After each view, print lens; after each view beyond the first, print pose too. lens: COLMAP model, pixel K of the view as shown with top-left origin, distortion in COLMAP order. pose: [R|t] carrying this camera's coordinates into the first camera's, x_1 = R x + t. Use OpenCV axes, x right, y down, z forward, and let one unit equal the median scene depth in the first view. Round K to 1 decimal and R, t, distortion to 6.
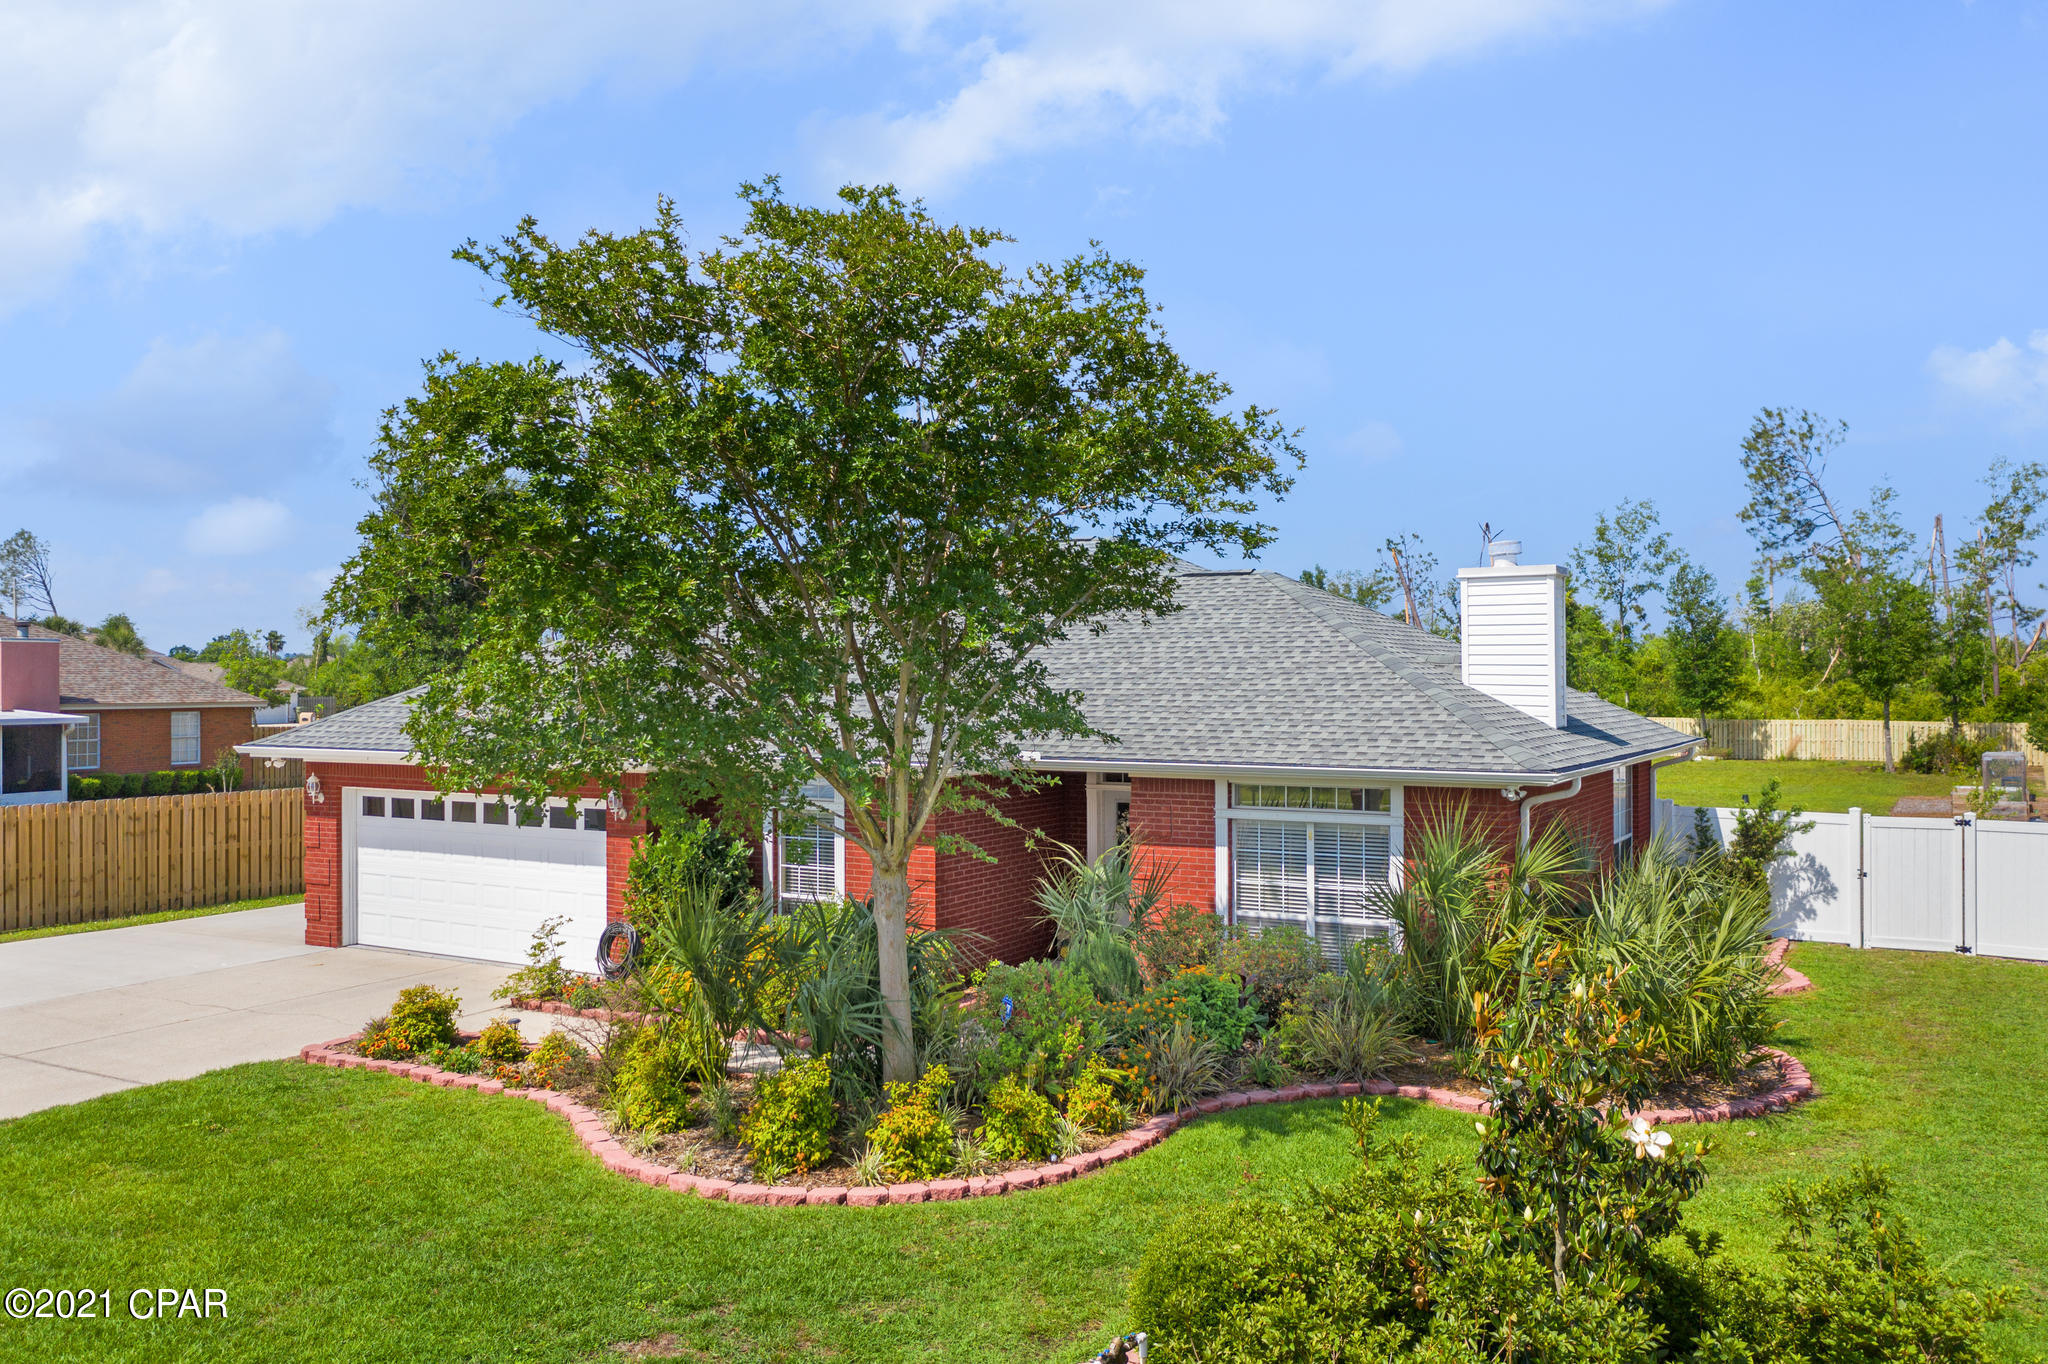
lens RADIAL K [[1615.8, 0, 1024.0], [0, 1615.8, 682.0], [0, 0, 1]] dist [-0.011127, 0.004624]
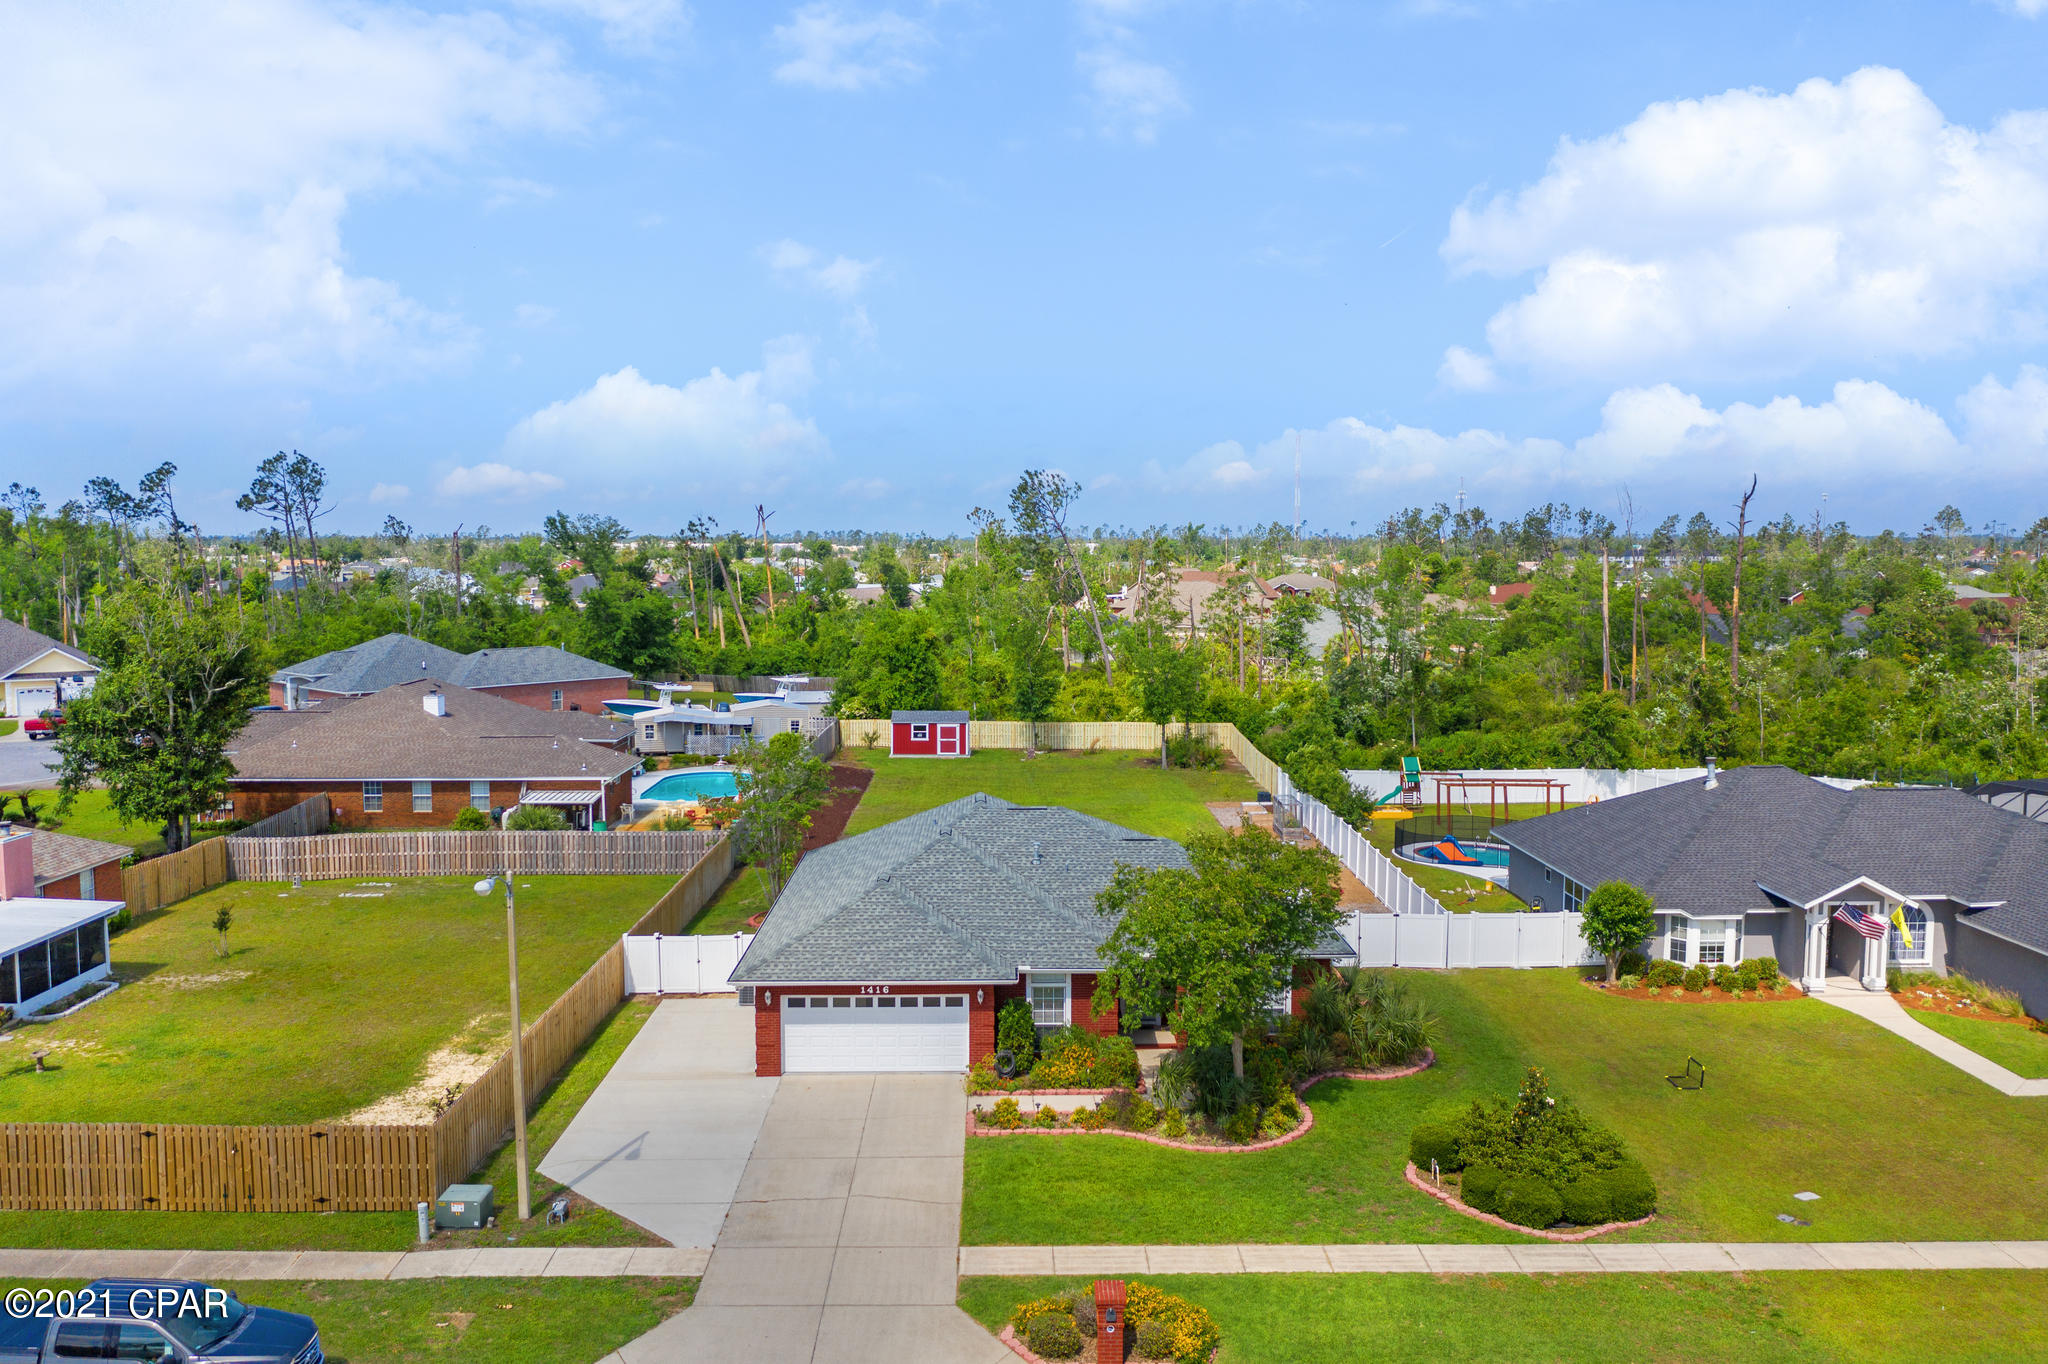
lens RADIAL K [[1615.8, 0, 1024.0], [0, 1615.8, 682.0], [0, 0, 1]] dist [-0.011127, 0.004624]
pose [[0.851871, -0.042319, 0.522039, -1.167465], [-0.002285, 0.996421, 0.084503, -0.473054], [-0.523746, -0.073179, 0.848725, -0.769409]]
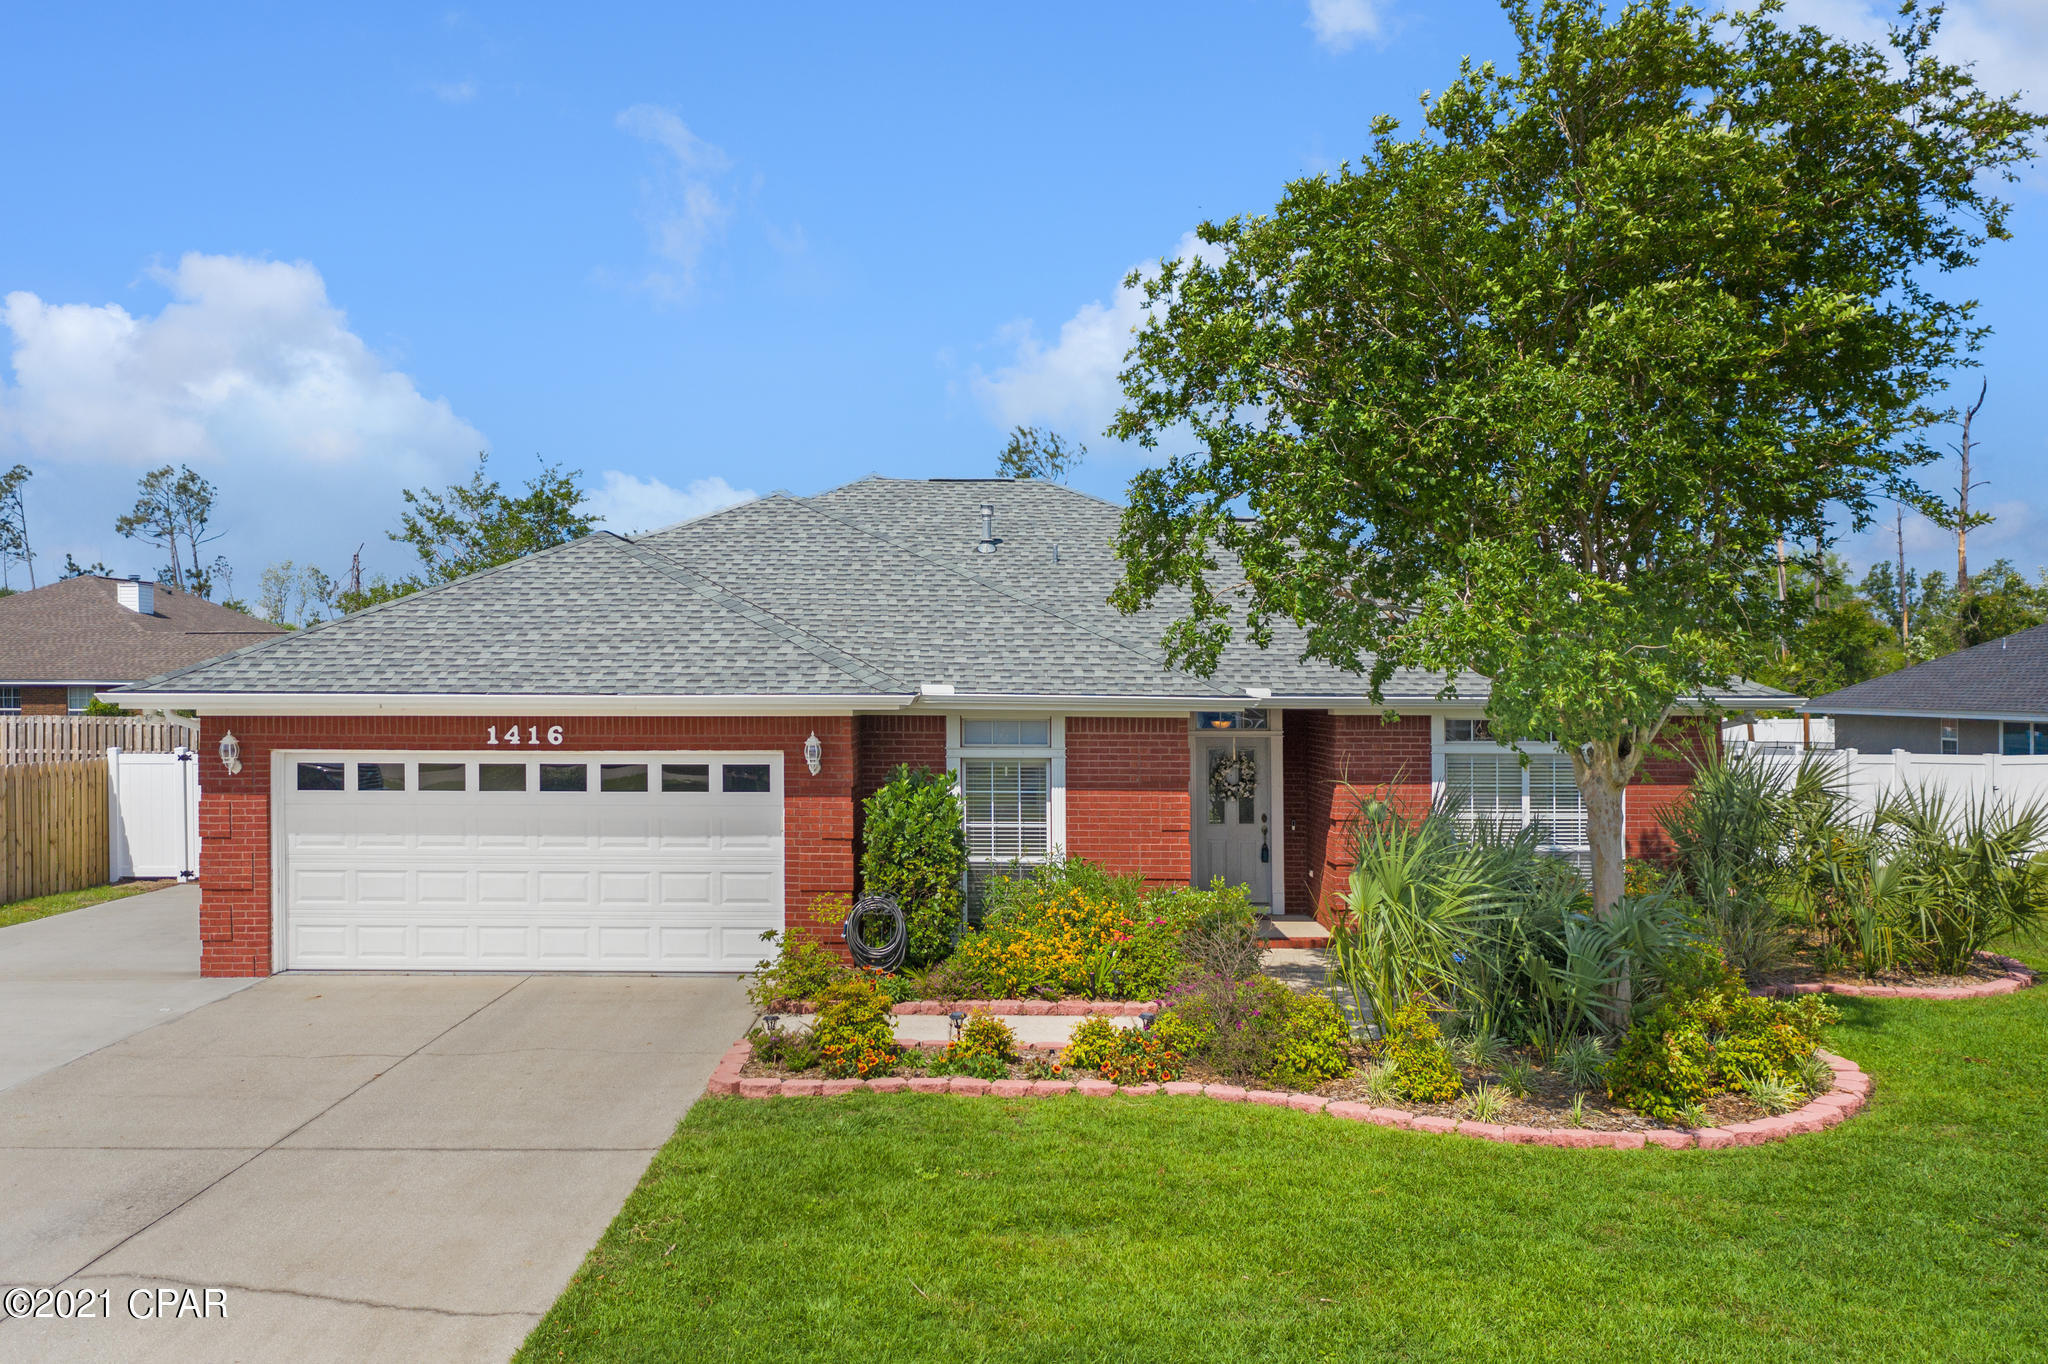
lens RADIAL K [[1631.5, 0, 977.3], [0, 1631.5, 681.6], [0, 0, 1]] dist [-0.001487, 0.004811]
pose [[0.867261, 0.004086, 0.497838, -0.509697], [-0.003179, 0.999991, -0.002669, 0.035680], [-0.497844, 0.000732, 0.867266, 0.222363]]
